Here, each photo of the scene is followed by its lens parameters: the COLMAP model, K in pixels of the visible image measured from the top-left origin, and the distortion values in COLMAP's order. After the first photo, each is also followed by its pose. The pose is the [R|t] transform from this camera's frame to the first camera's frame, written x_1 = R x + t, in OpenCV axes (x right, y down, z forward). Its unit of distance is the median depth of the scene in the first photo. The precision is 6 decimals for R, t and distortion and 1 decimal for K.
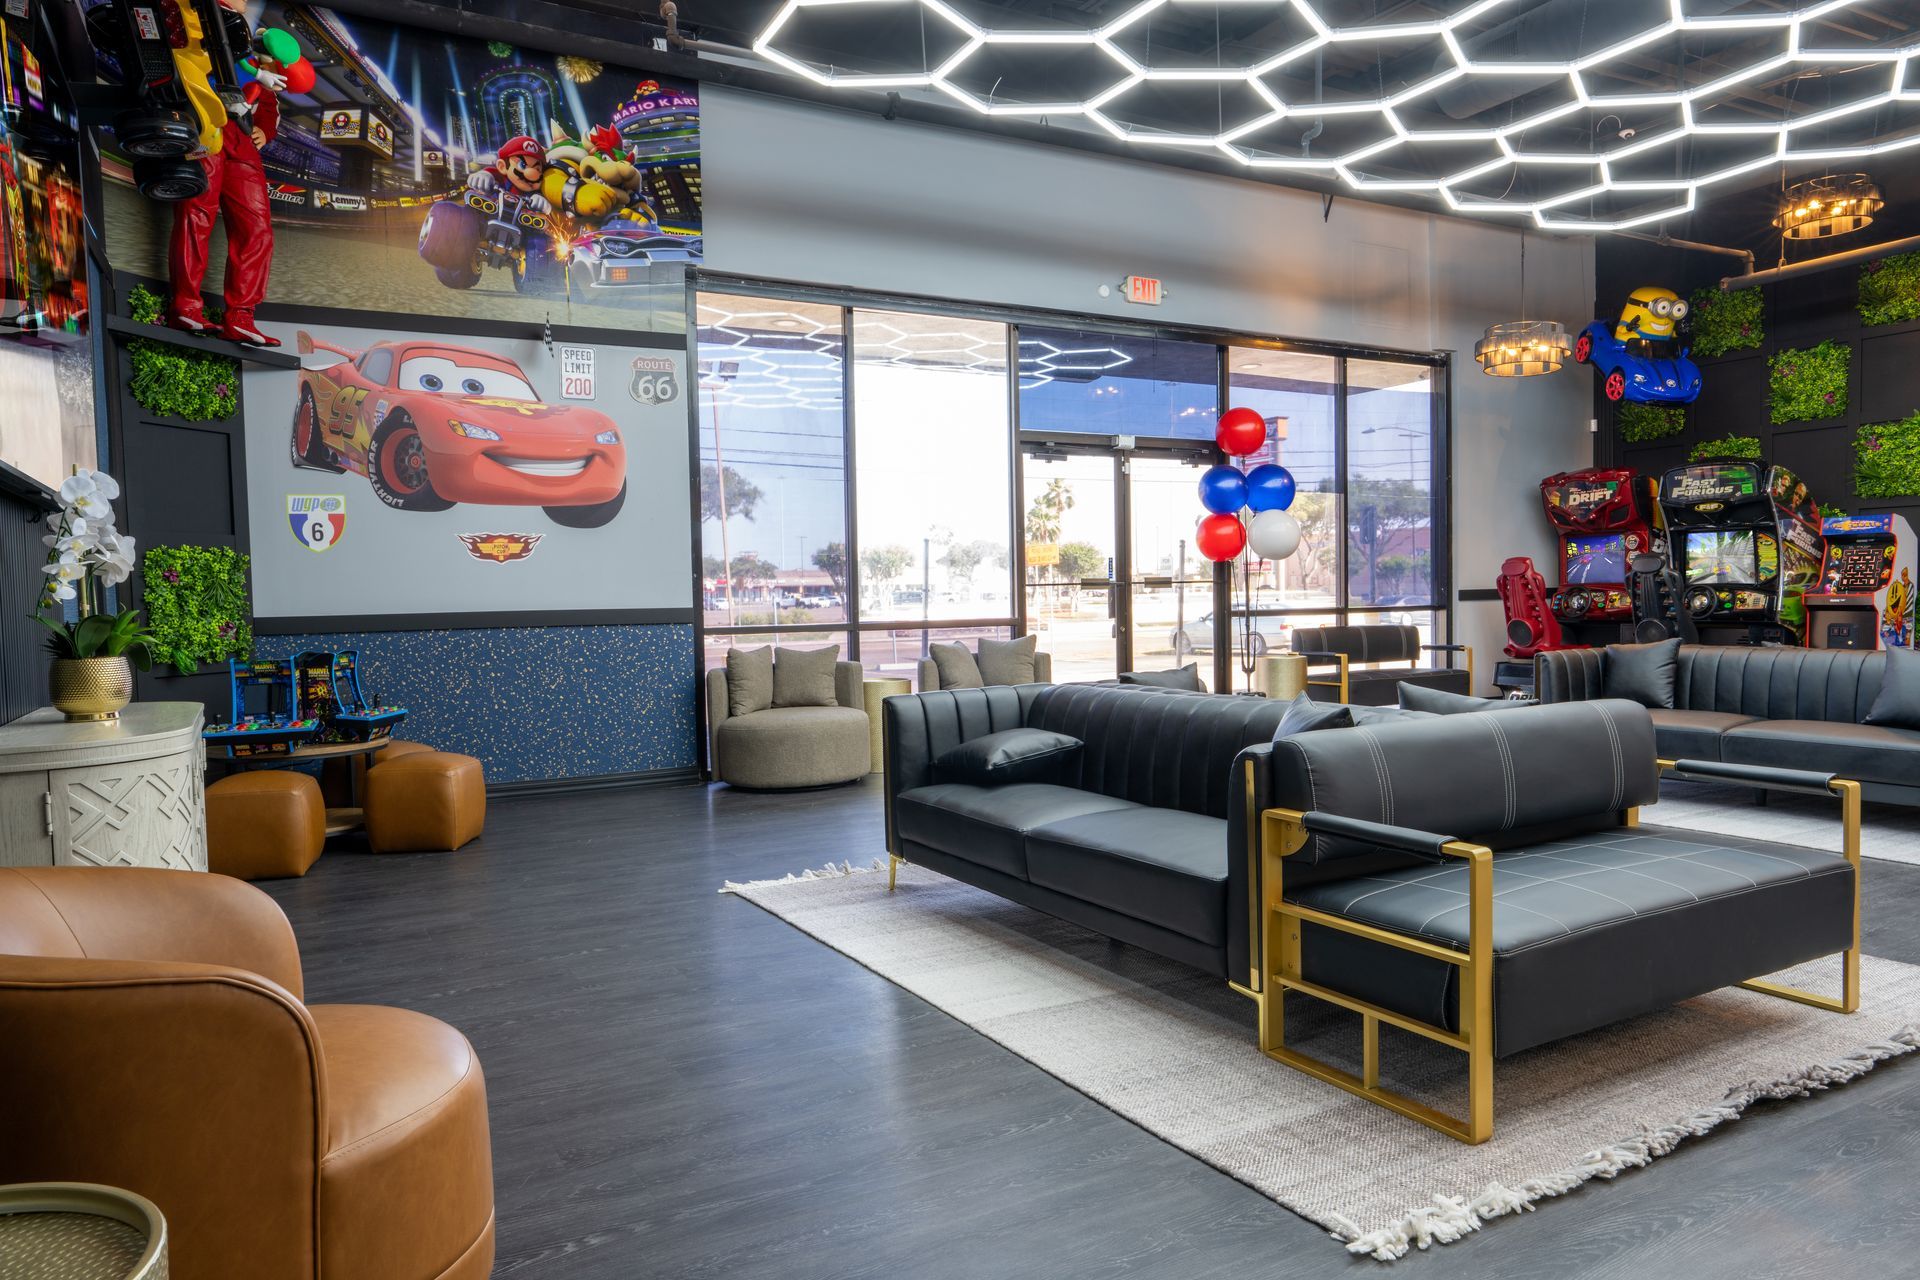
lens RADIAL K [[1267.6, 0, 971.2], [0, 1267.6, 641.2], [0, 0, 1]] dist [-0.038226, 0.048137]
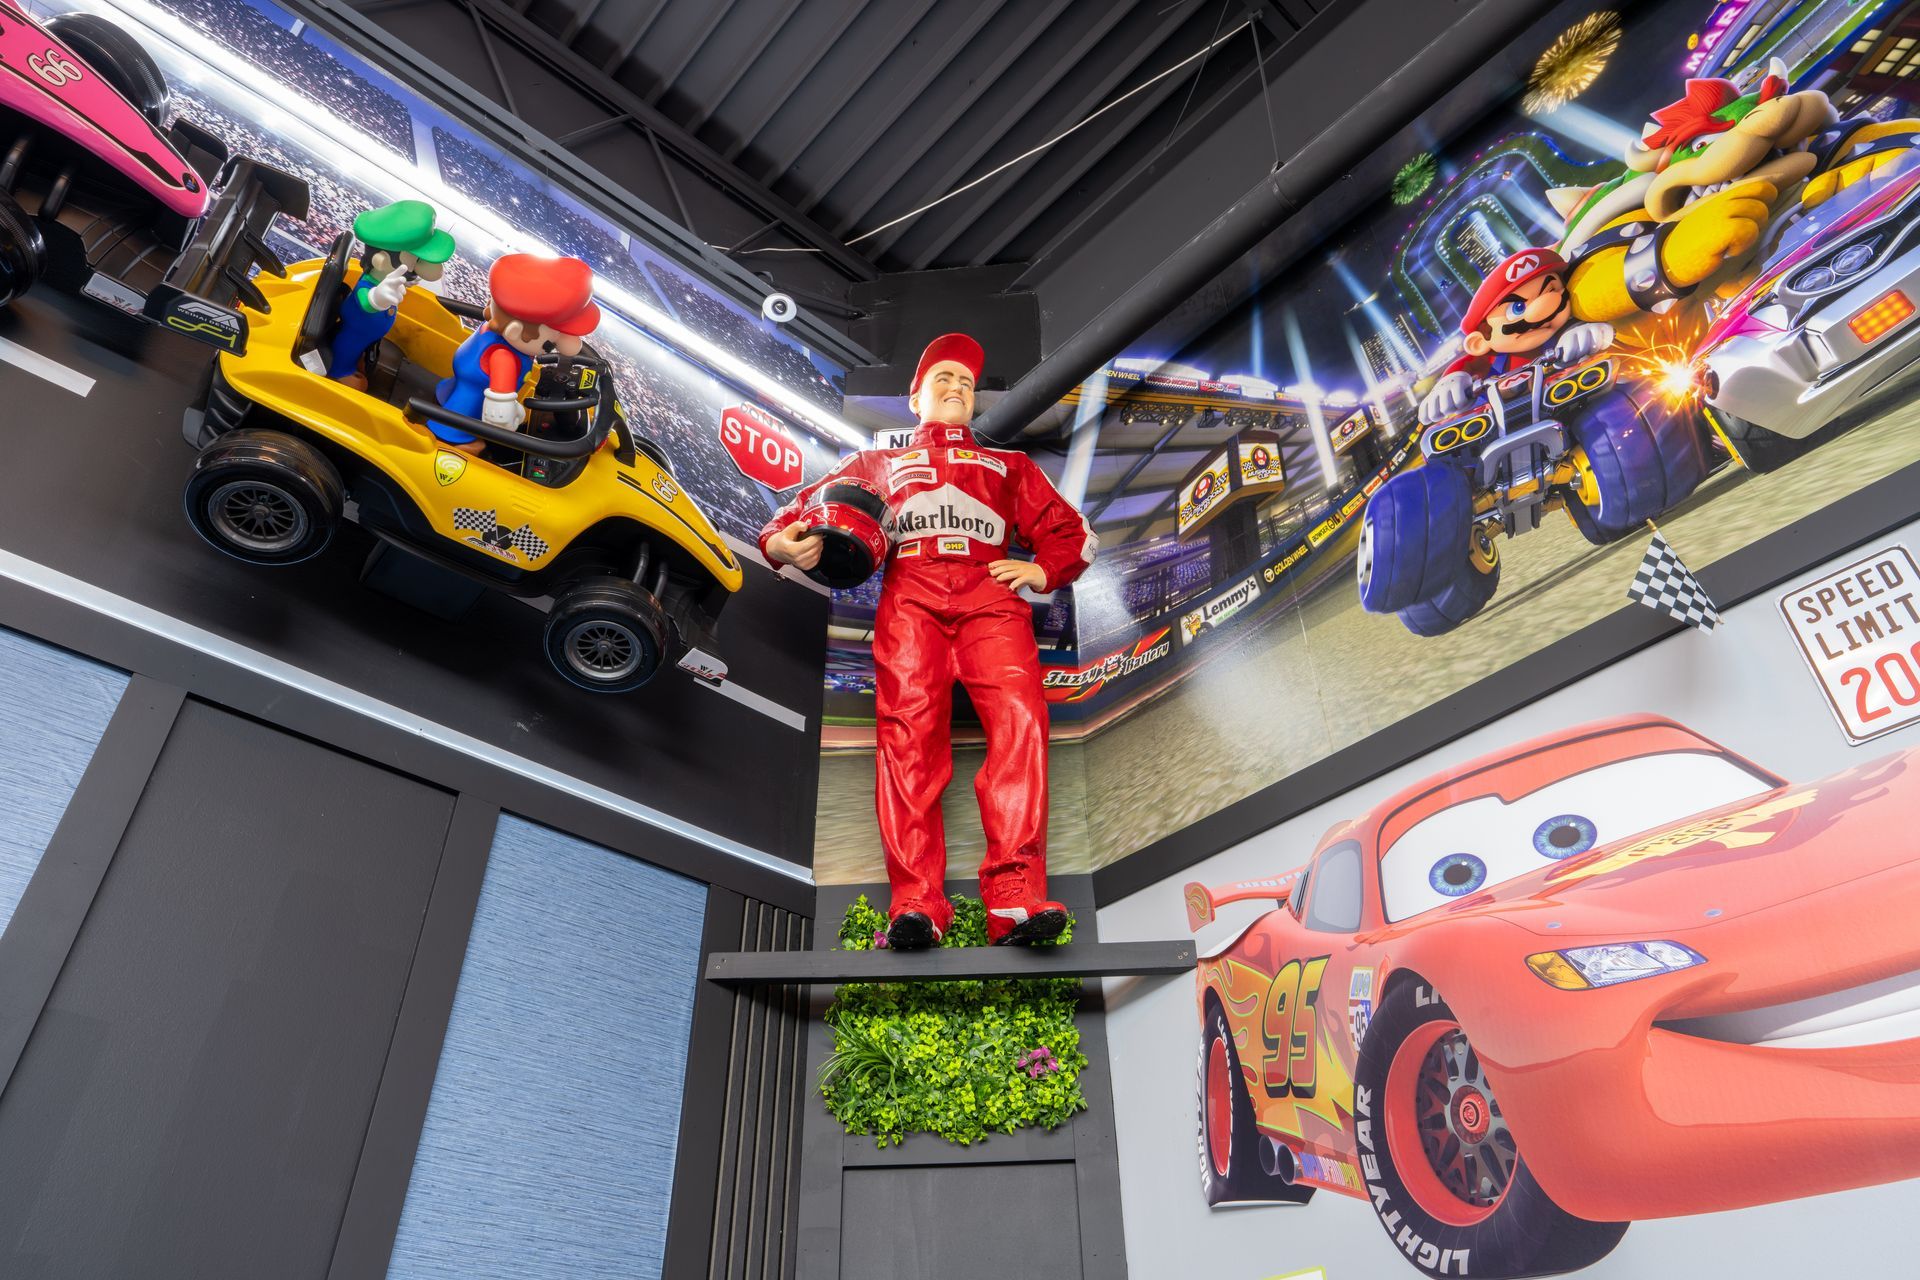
lens RADIAL K [[1267.6, 0, 966.9], [0, 1267.6, 640.9], [0, 0, 1]] dist [-0.038226, 0.048137]
pose [[0.222276, -0.593928, -0.773203, -0.146509], [-0.029157, 0.788638, -0.614166, -0.035834], [0.974548, 0.159059, 0.157978, 0.795761]]
